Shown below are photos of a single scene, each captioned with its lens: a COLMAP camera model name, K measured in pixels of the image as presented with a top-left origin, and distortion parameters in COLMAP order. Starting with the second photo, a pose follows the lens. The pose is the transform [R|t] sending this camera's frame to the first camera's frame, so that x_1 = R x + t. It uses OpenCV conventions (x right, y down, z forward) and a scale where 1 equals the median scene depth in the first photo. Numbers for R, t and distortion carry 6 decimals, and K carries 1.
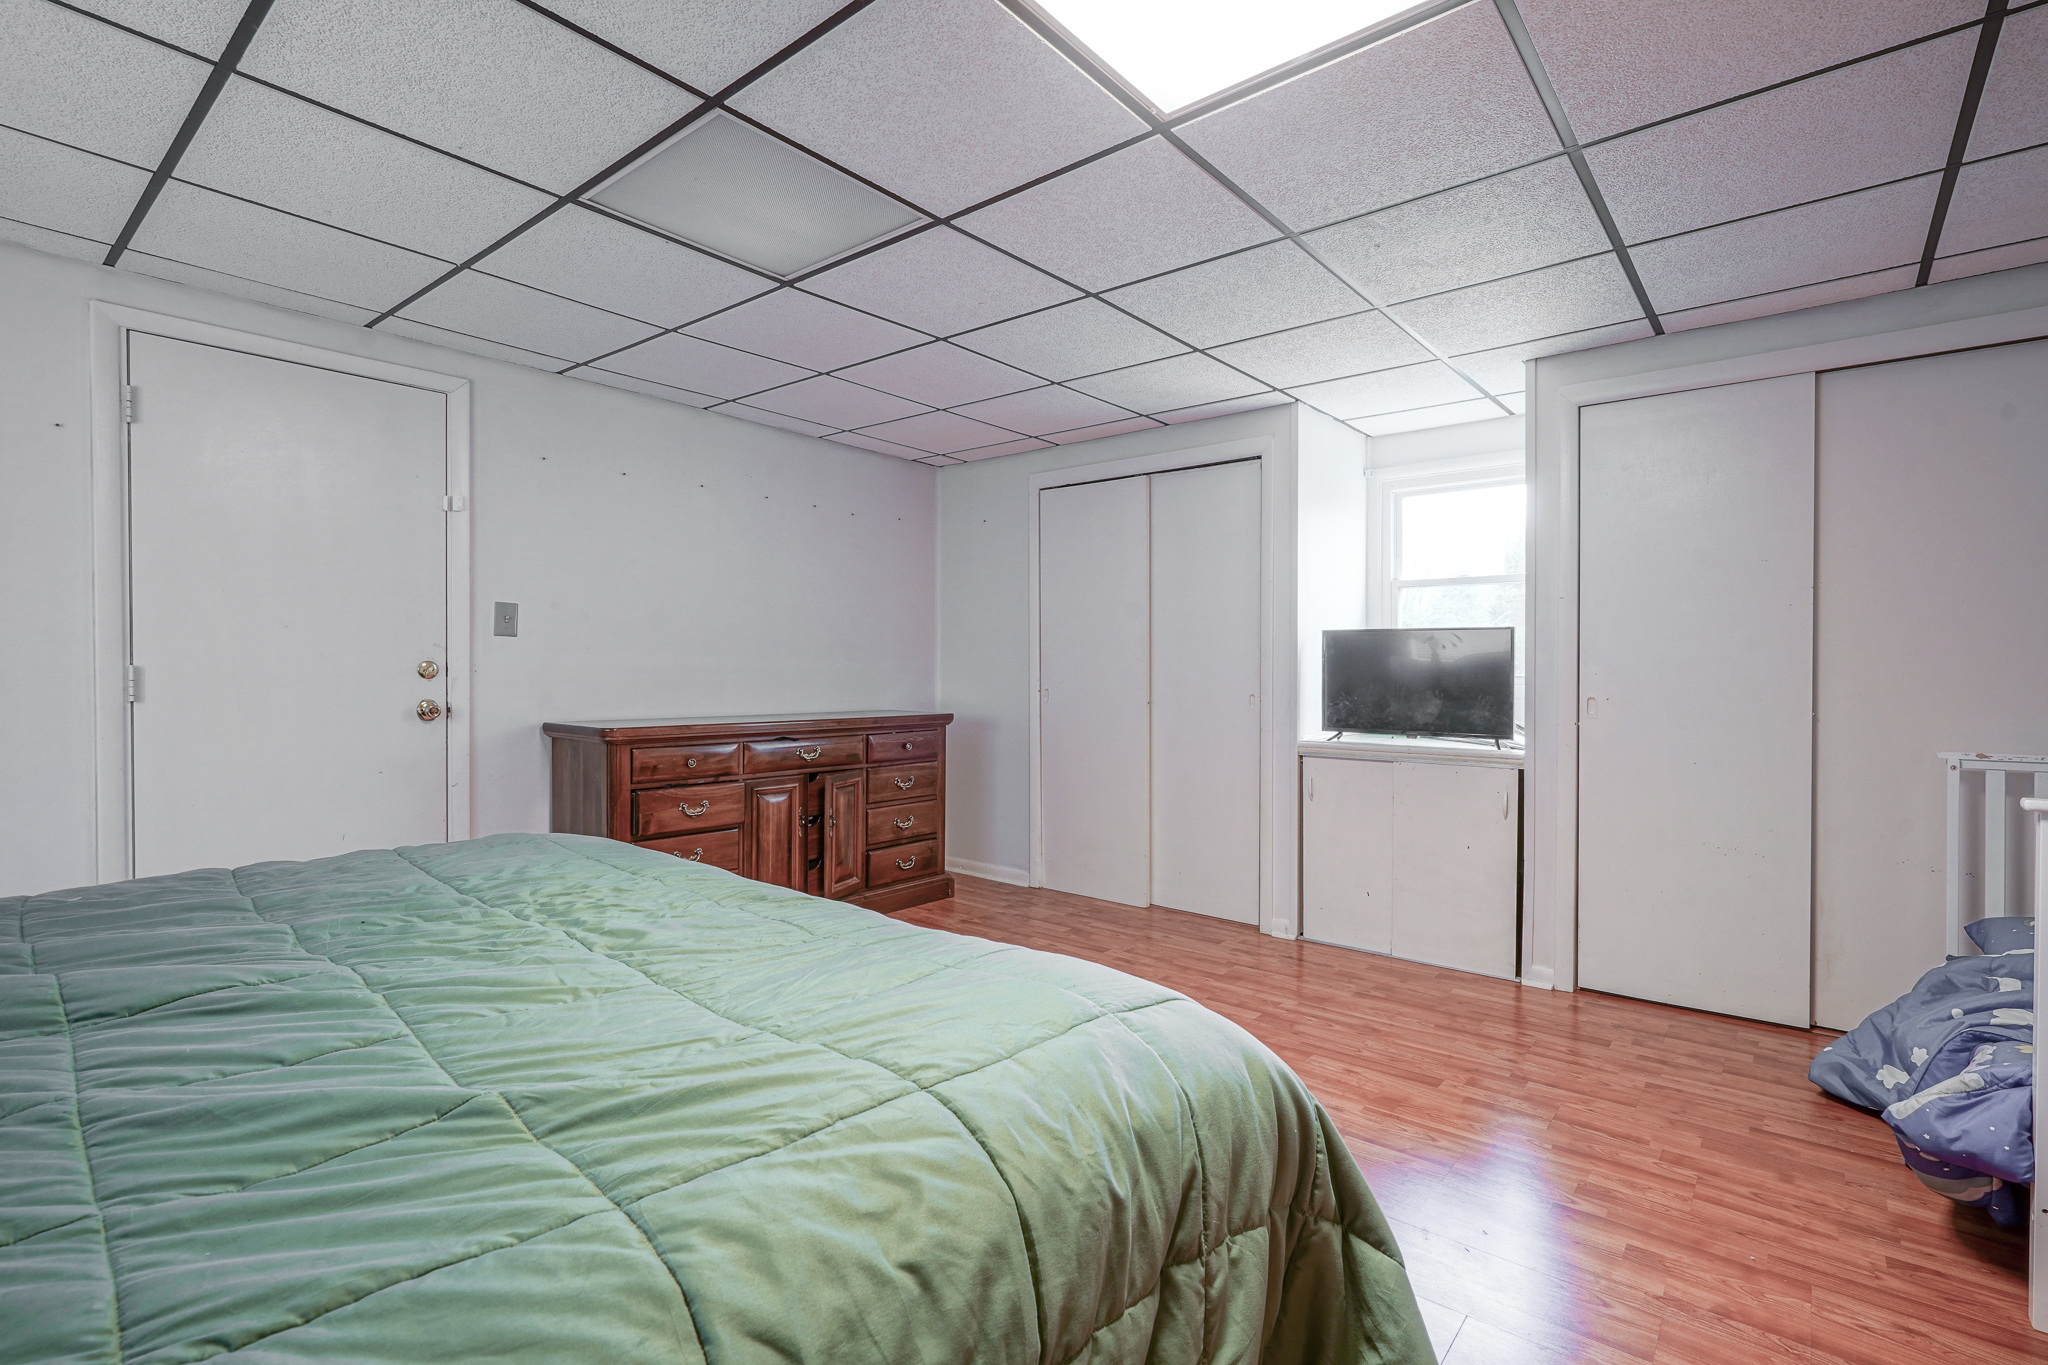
lens RADIAL K [[935.6, 0, 1027.4], [0, 935.6, 671.4], [0, 0, 1]] dist [-0.002135, 0.000029]
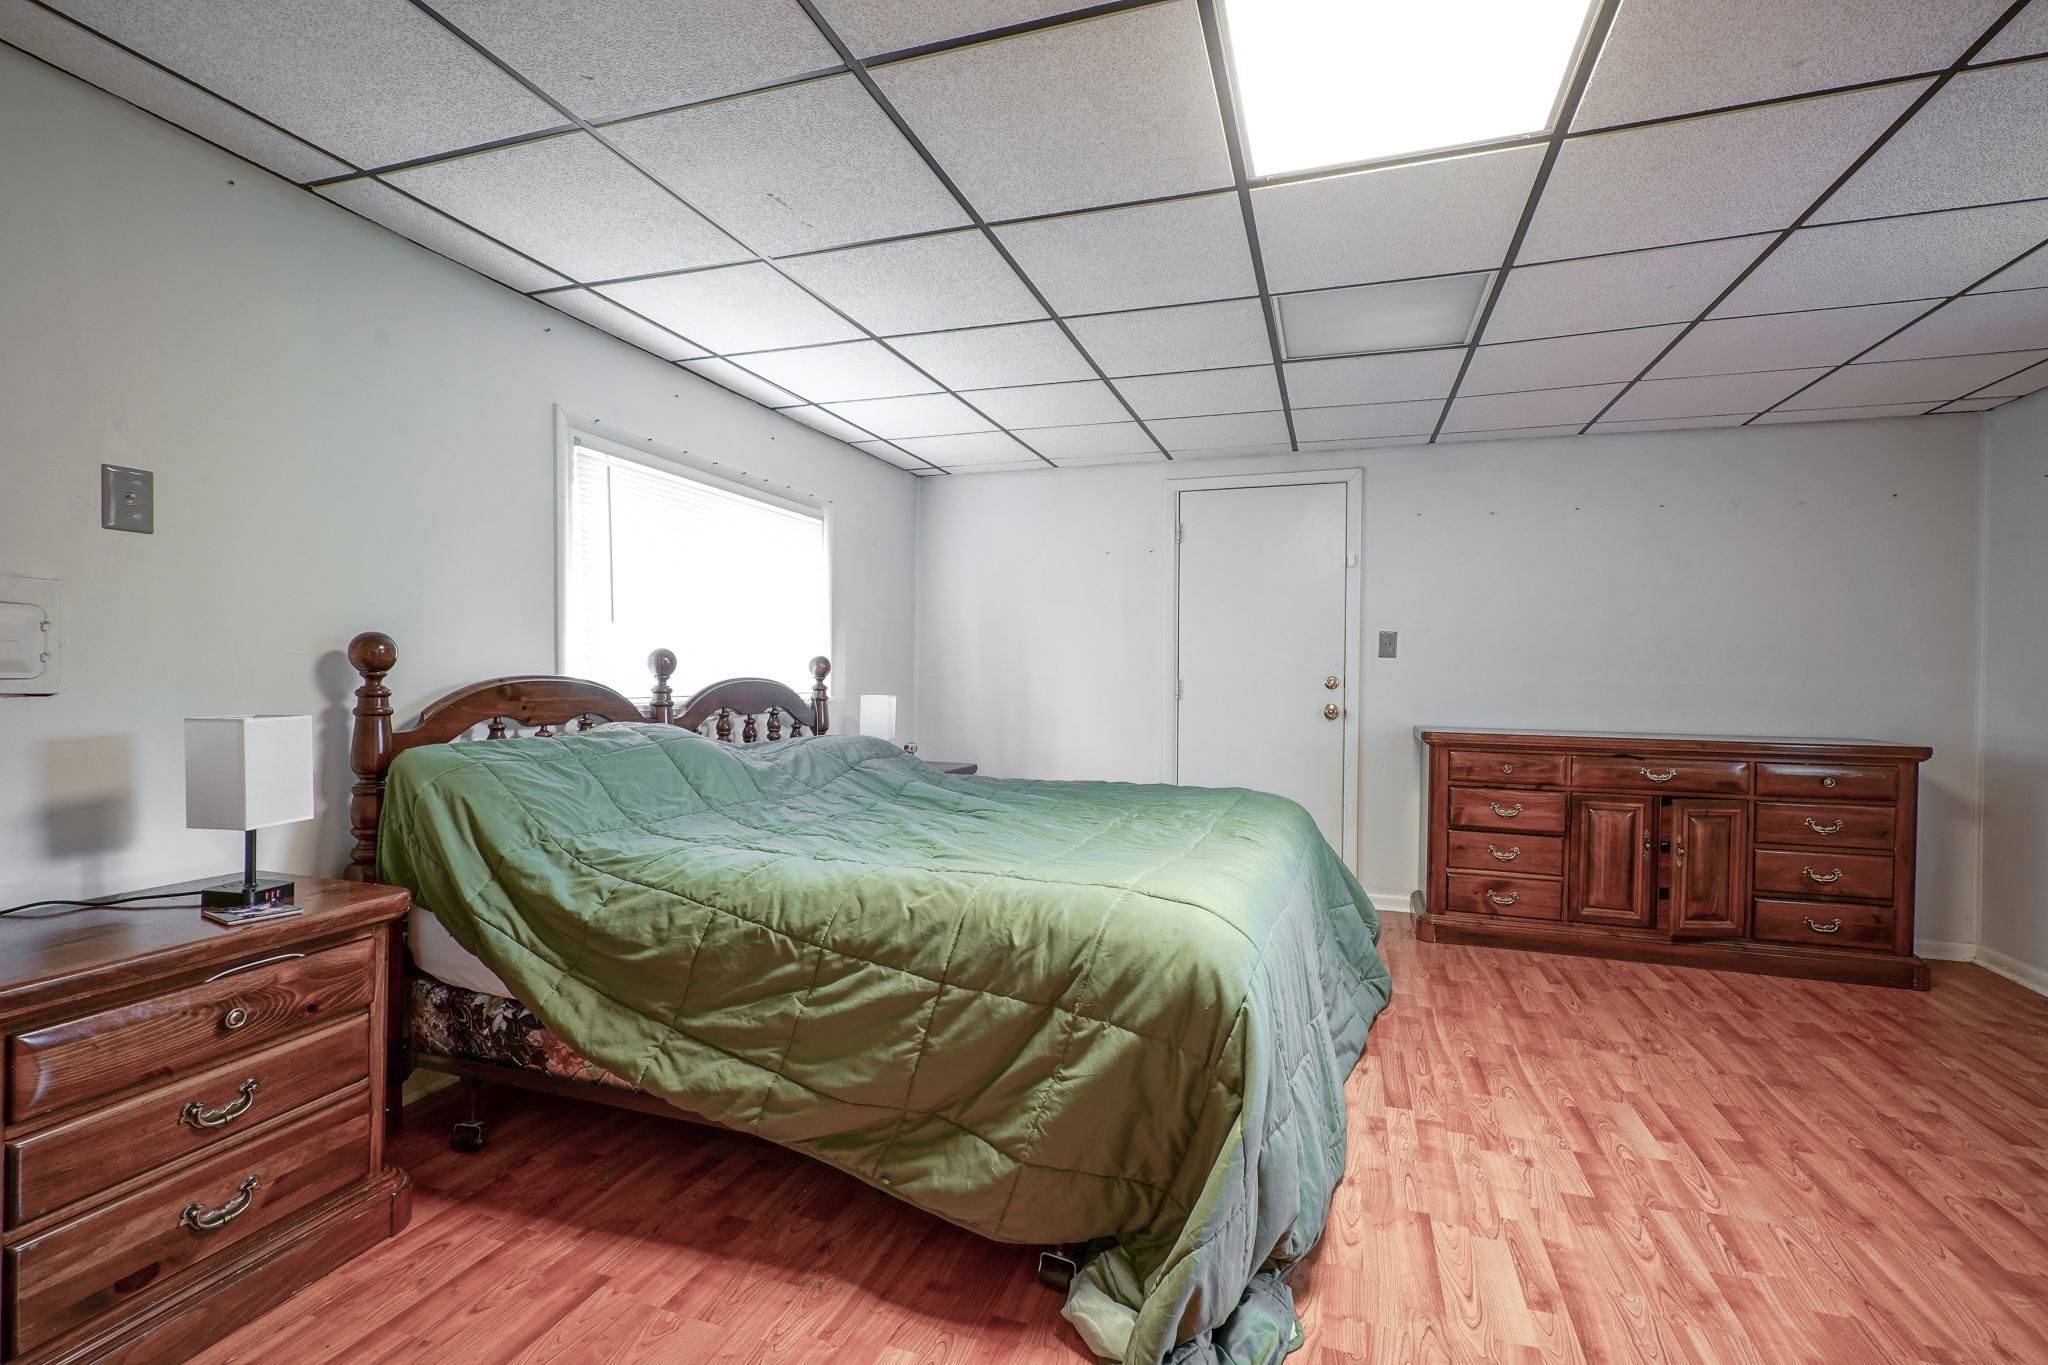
lens RADIAL K [[935.6, 0, 1027.4], [0, 935.6, 671.4], [0, 0, 1]] dist [-0.002135, 0.000029]
pose [[0.353390, -0.005522, -0.935460, 0.431520], [-0.011215, 0.999886, -0.010139, -0.000037], [0.935409, 0.014074, 0.353288, 0.067552]]
